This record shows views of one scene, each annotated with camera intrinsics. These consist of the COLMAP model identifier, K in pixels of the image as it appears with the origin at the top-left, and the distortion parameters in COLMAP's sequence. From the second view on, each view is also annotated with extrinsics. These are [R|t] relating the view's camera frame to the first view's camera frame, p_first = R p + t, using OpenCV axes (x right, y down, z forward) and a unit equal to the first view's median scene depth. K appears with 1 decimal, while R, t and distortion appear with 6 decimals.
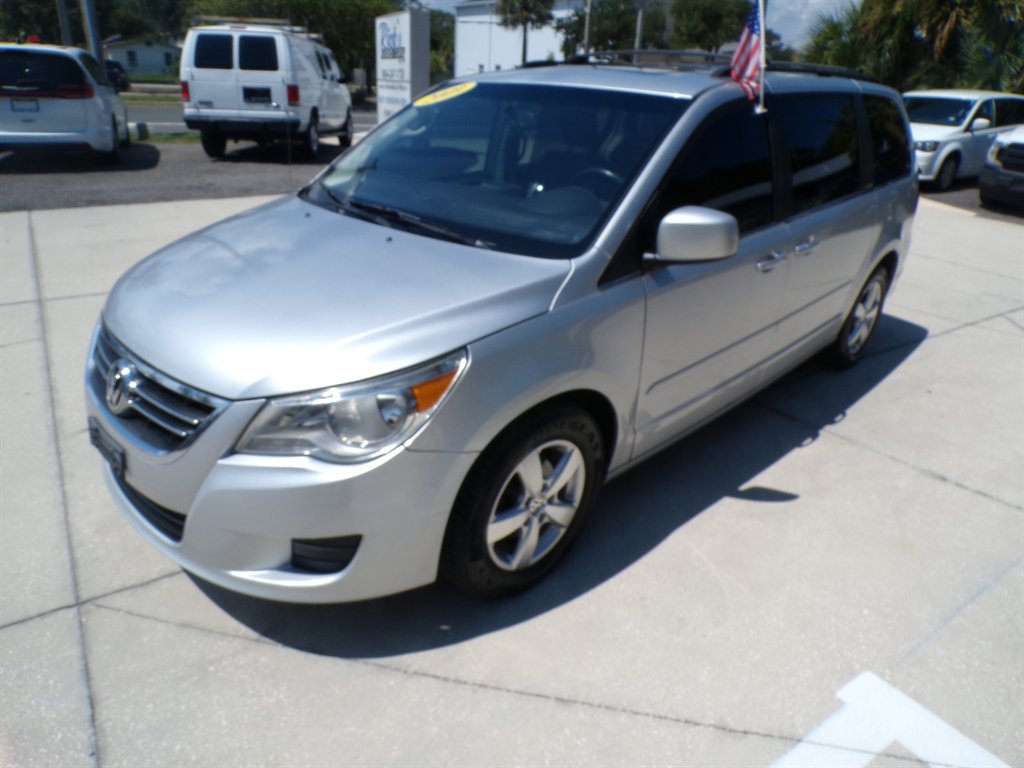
lens RADIAL K [[688.4, 0, 517.3], [0, 688.4, 381.2], [0, 0, 1]] dist [-0.051786, 0.027385]
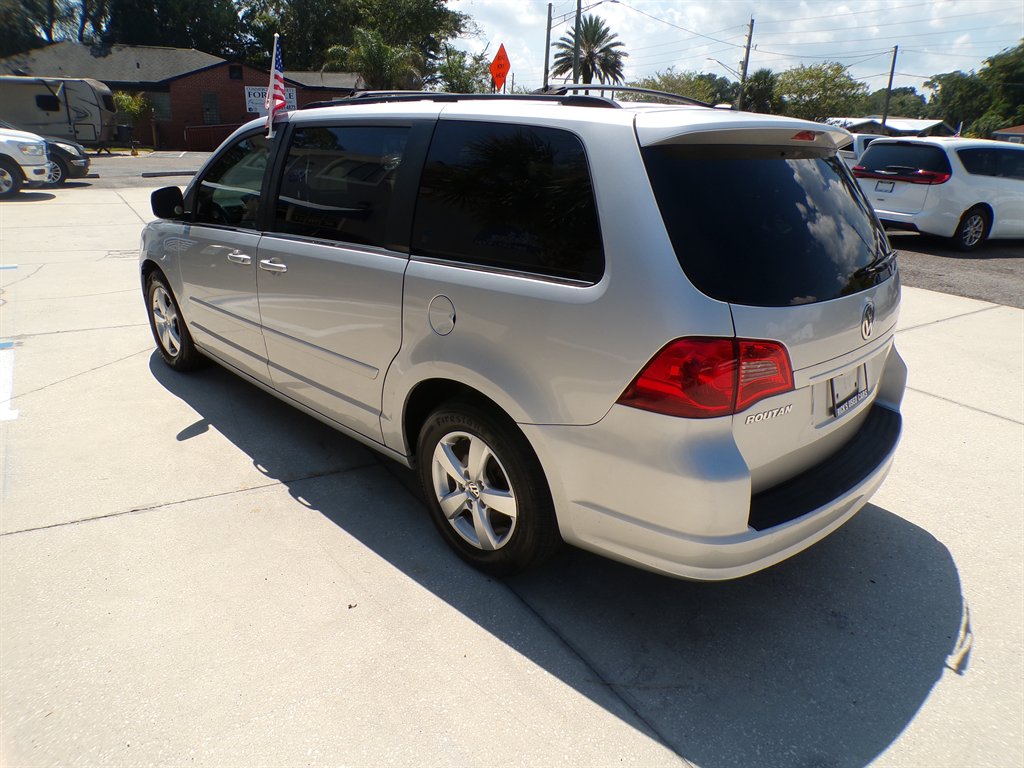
lens RADIAL K [[720.1, 0, 512.0], [0, 720.1, 384.0], [0, 0, 1]] dist [-0.044157, 0.000504]
pose [[-0.053553, 0.284396, -0.957210, 1.705074], [-0.436430, 0.855518, 0.278600, -0.577322], [0.898143, 0.432675, 0.078303, 1.519554]]
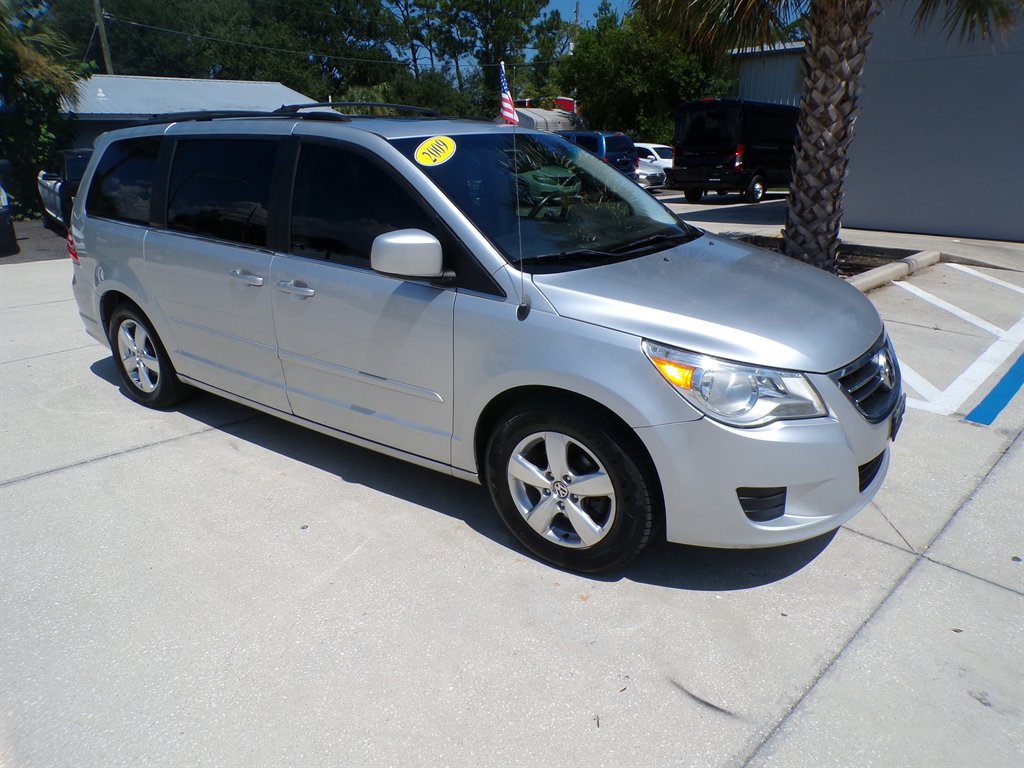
lens RADIAL K [[688.4, 0, 517.3], [0, 688.4, 381.2], [0, 0, 1]] dist [-0.051786, 0.027385]
pose [[-0.166393, -0.364032, 0.916403, -1.264869], [0.408356, 0.820480, 0.400073, -0.587437], [-0.897529, 0.440788, 0.012133, 1.239039]]
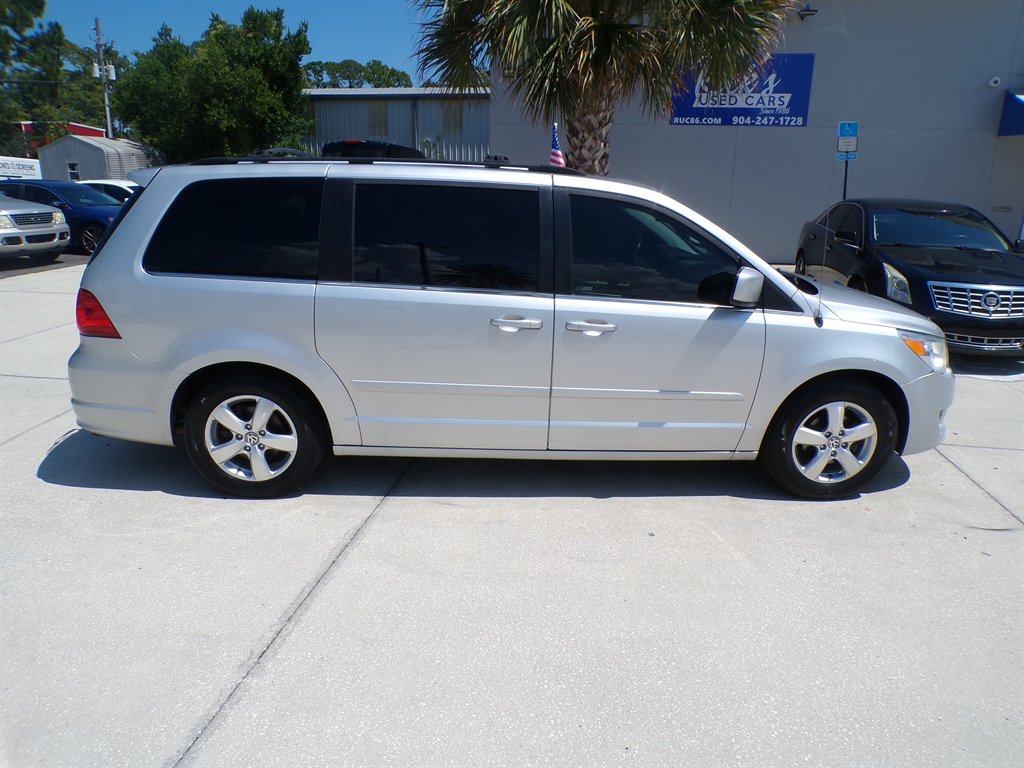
lens RADIAL K [[688.4, 0, 517.3], [0, 688.4, 381.2], [0, 0, 1]] dist [-0.051786, 0.027385]
pose [[-0.730827, -0.248663, 0.635656, -0.828709], [0.230209, 0.786915, 0.572511, -1.070636], [-0.642569, 0.564740, -0.517854, 2.293291]]
